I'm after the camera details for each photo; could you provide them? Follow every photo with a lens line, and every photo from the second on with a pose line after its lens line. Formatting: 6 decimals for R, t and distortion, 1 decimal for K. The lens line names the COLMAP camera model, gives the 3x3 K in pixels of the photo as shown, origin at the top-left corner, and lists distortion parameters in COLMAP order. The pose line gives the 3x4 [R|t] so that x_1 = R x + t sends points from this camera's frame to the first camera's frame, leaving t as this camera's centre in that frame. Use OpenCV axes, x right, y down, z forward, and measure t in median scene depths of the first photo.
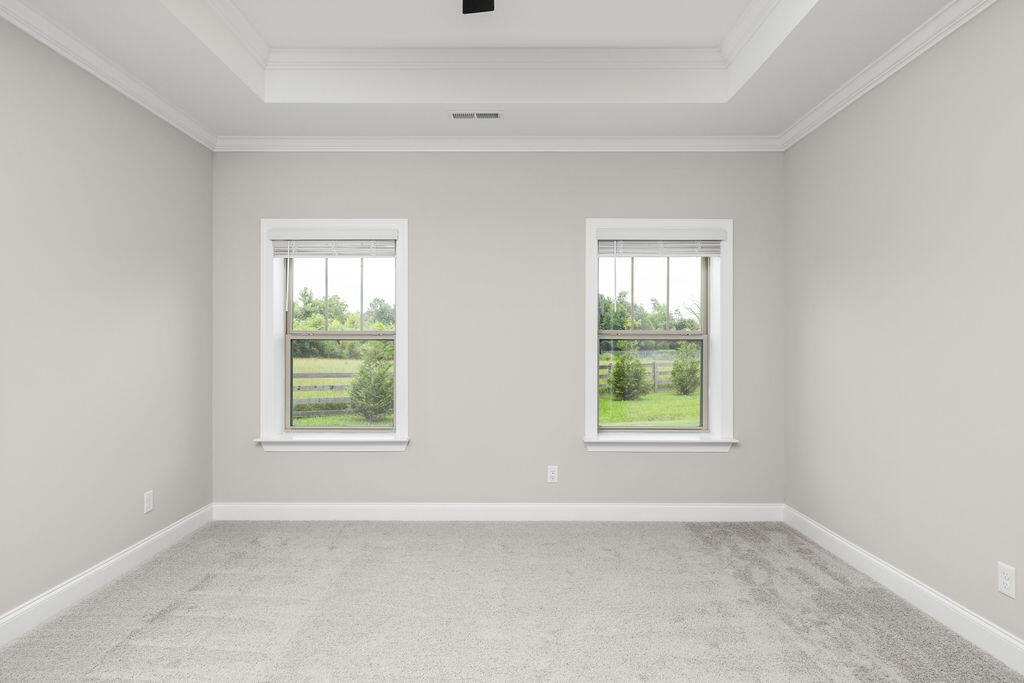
lens RADIAL K [[571.9, 0, 513.8], [0, 571.9, 347.3], [0, 0, 1]] dist [0.001566, 0.000995]
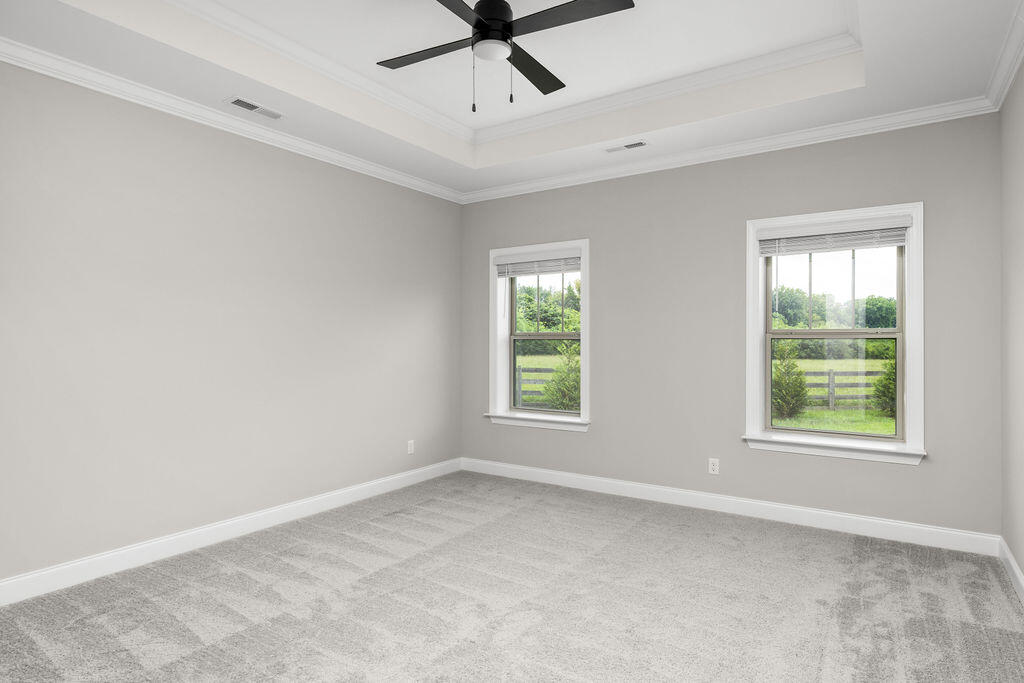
lens RADIAL K [[571.9, 0, 513.8], [0, 571.9, 347.3], [0, 0, 1]] dist [0.001566, 0.000995]
pose [[0.829398, 0.004179, -0.558642, 0.357865], [-0.003820, 0.999991, 0.001808, 0.001532], [0.558645, 0.000634, 0.829407, -0.083916]]
